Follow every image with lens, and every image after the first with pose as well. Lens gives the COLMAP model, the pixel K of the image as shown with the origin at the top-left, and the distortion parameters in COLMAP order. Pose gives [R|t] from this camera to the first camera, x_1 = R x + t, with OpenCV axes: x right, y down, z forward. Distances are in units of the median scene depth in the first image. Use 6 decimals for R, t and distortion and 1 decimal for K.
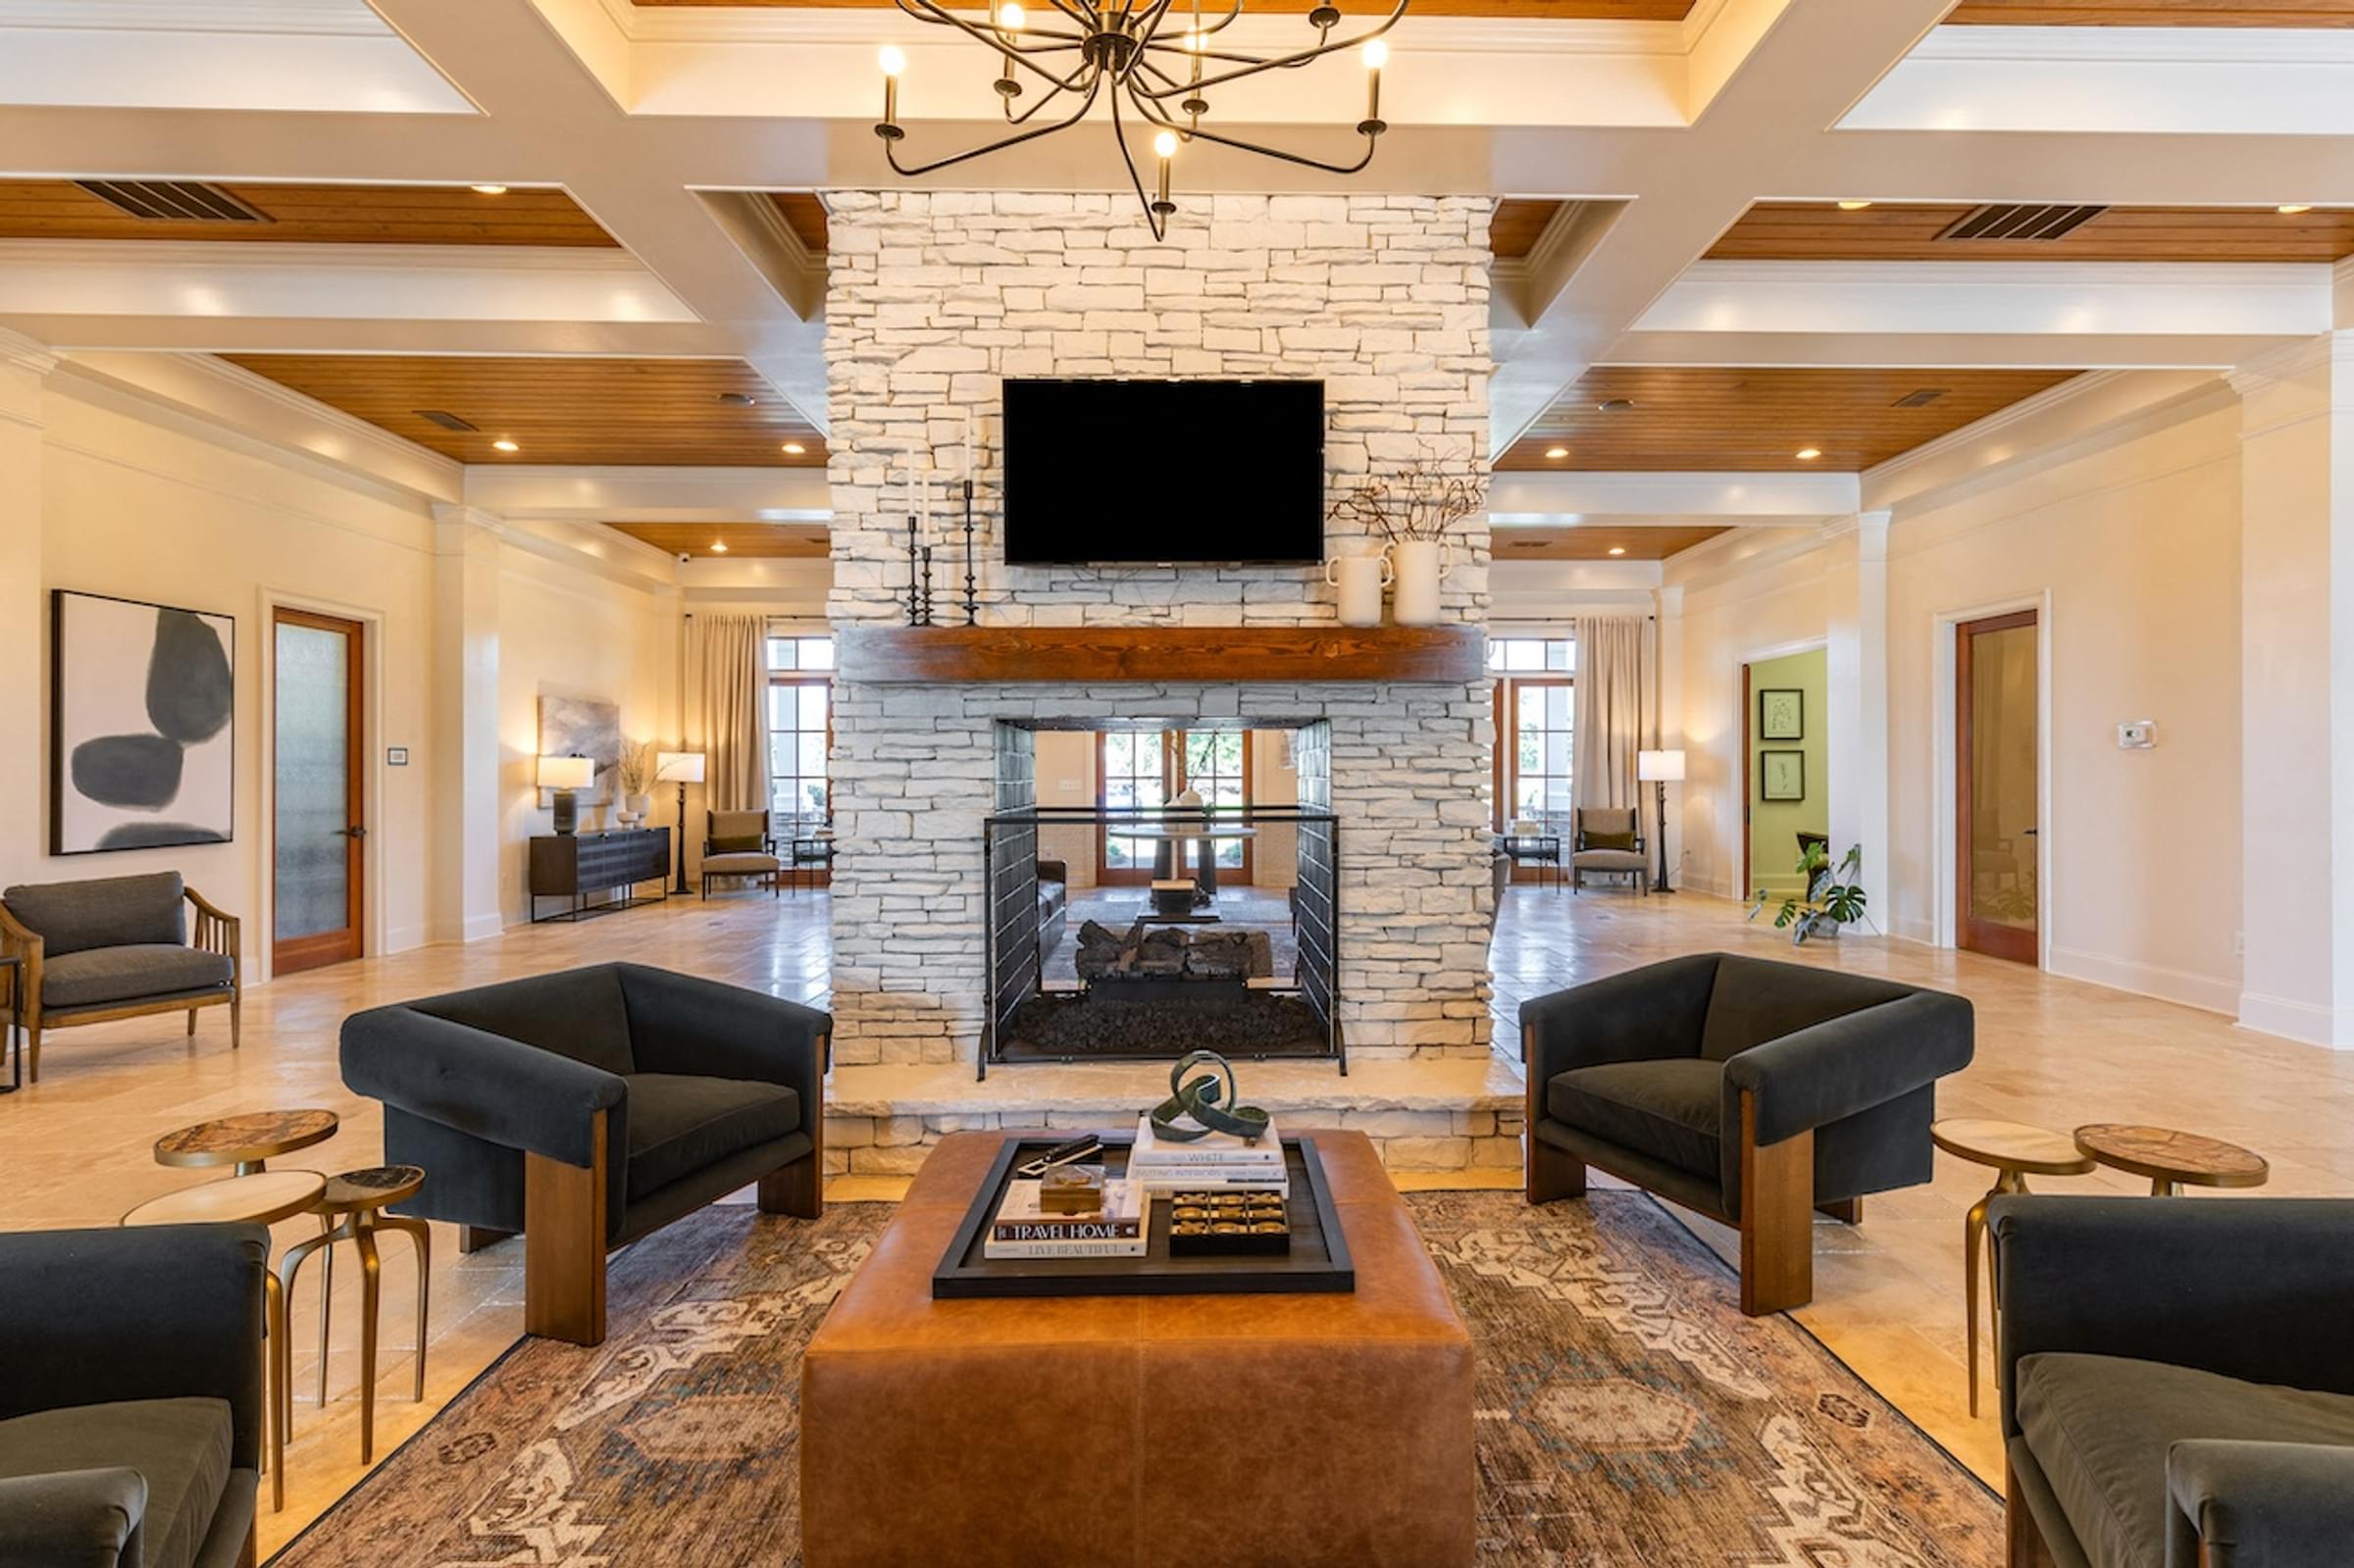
lens RADIAL K [[1101.3, 0, 1233.5], [0, 1101.3, 770.7], [0, 0, 1]] dist [0.002551, -0.000063]
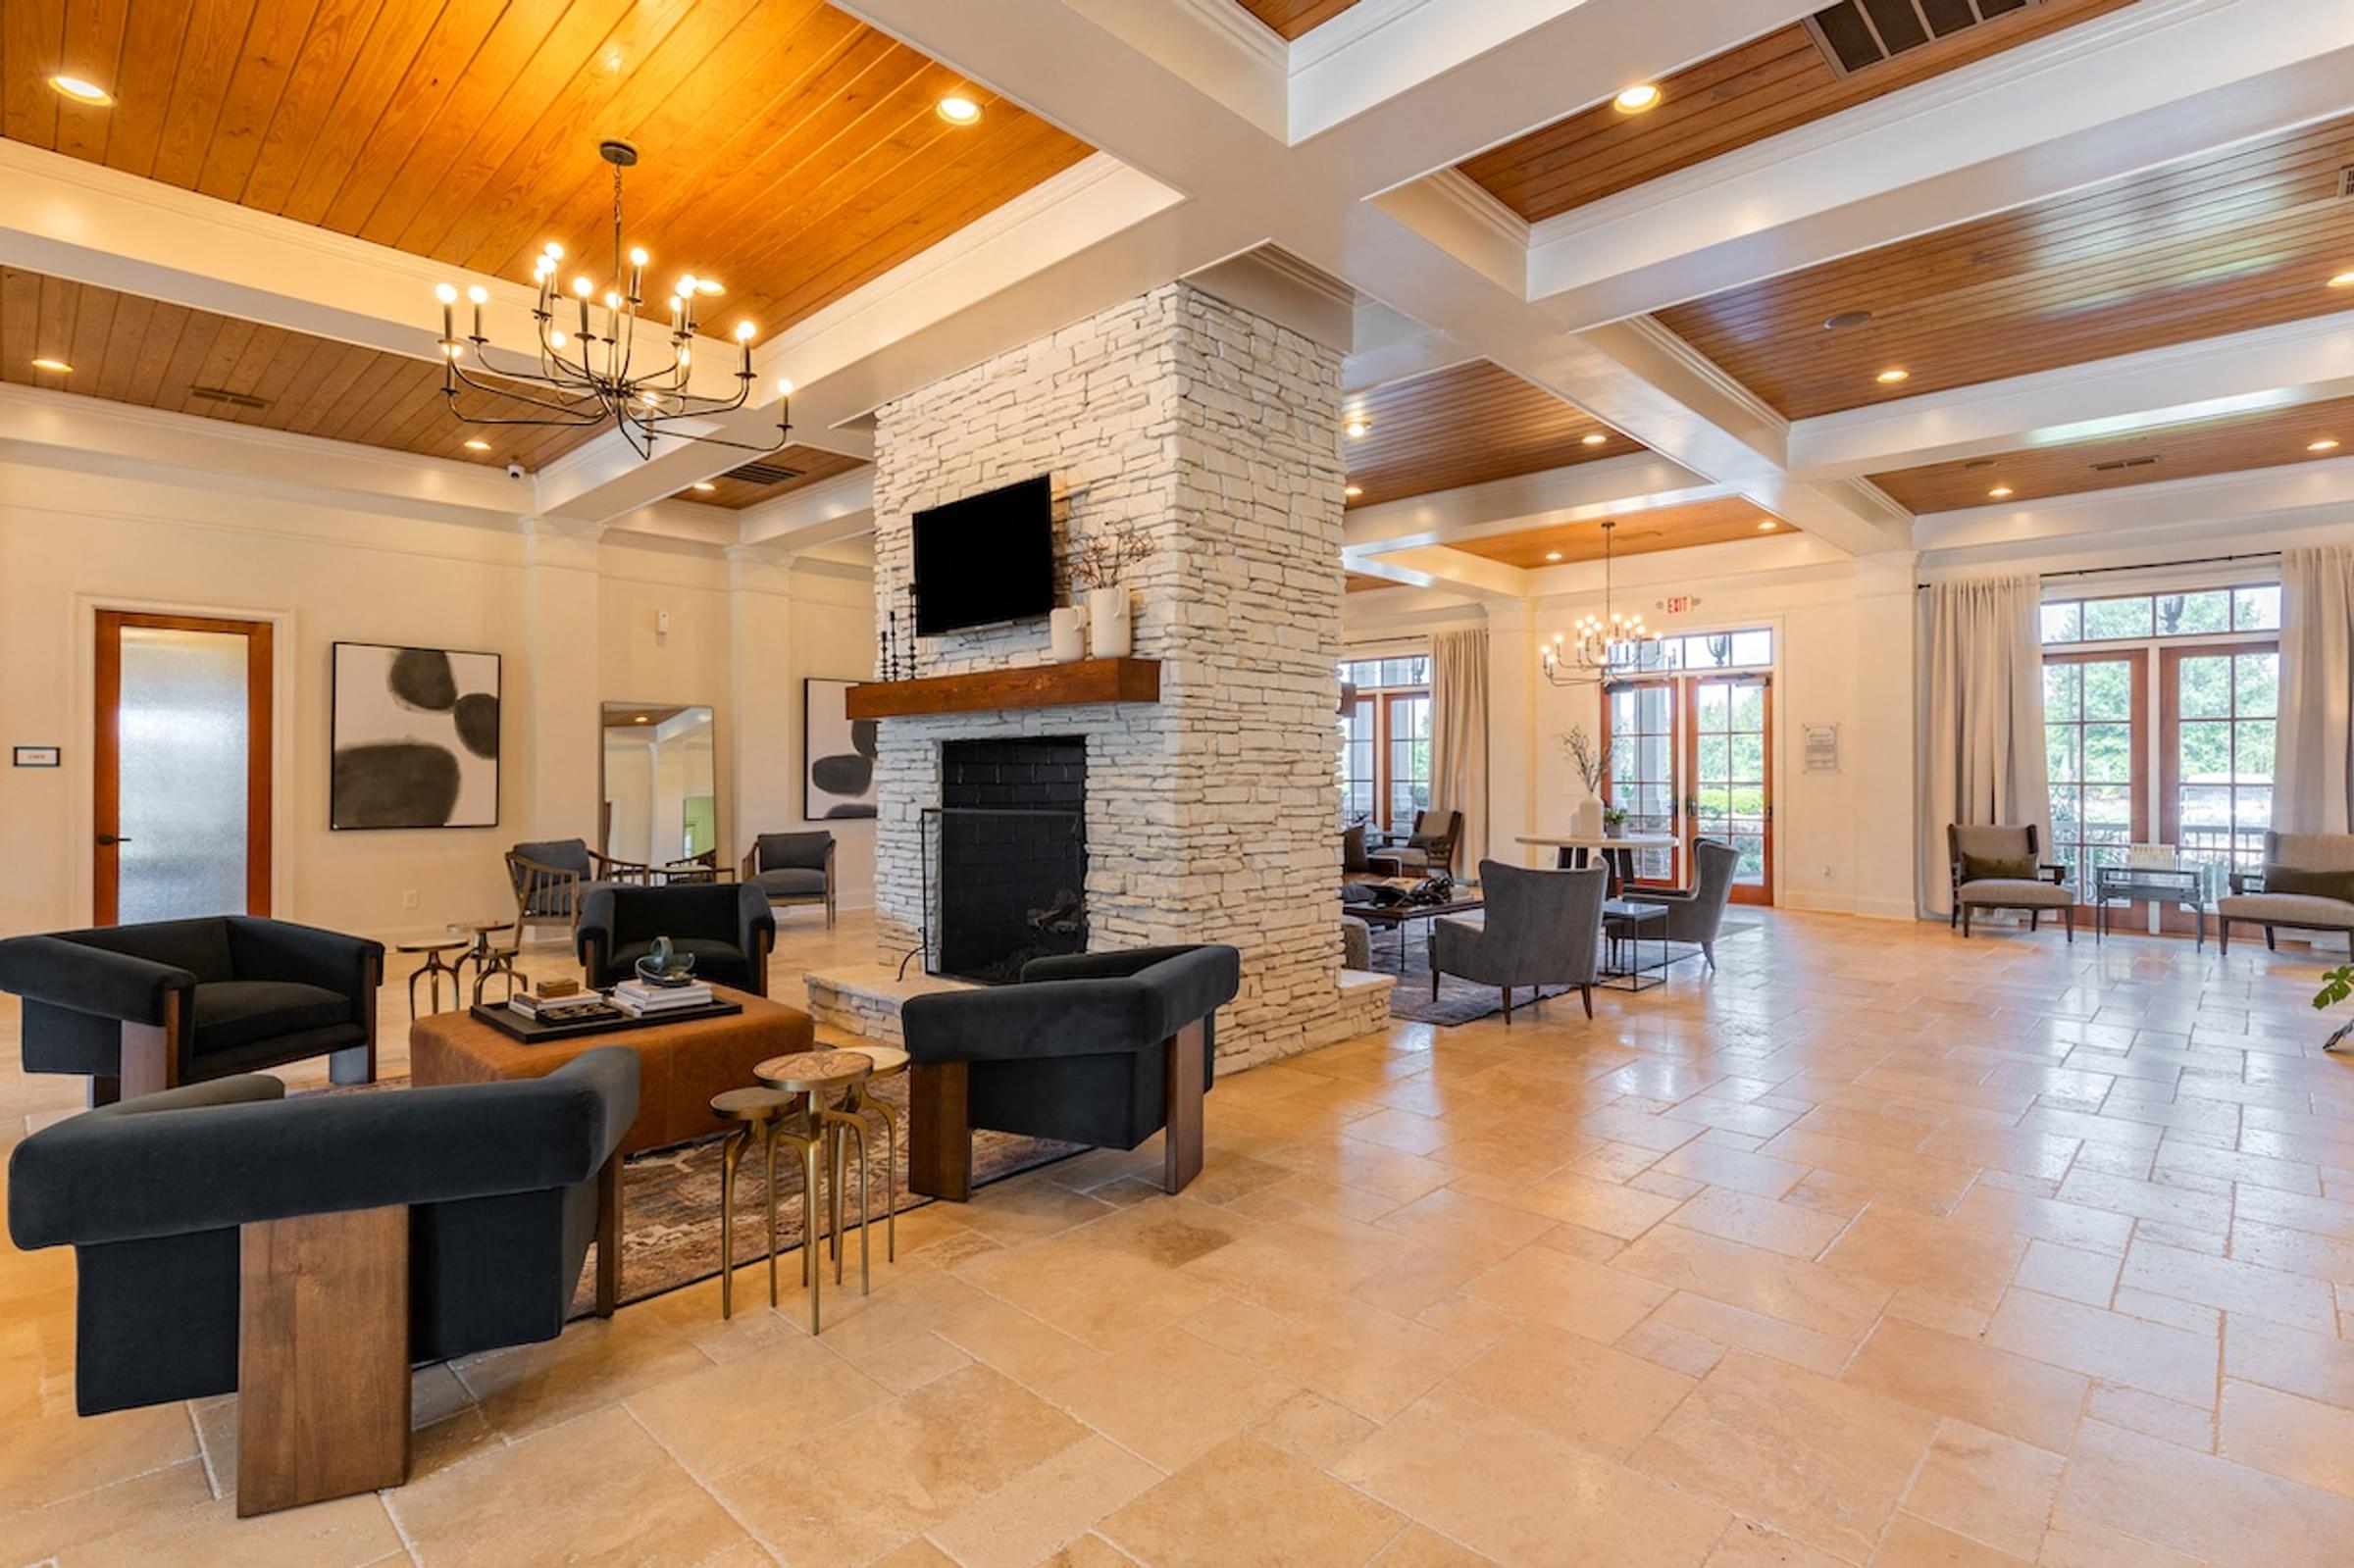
lens RADIAL K [[1101.3, 0, 1233.5], [0, 1101.3, 770.7], [0, 0, 1]] dist [0.002551, -0.000063]
pose [[0.726593, -0.002848, -0.687062, 1.072608], [0.000082, 0.999992, -0.004059, -0.001407], [0.687068, 0.002893, 0.726587, 0.202849]]
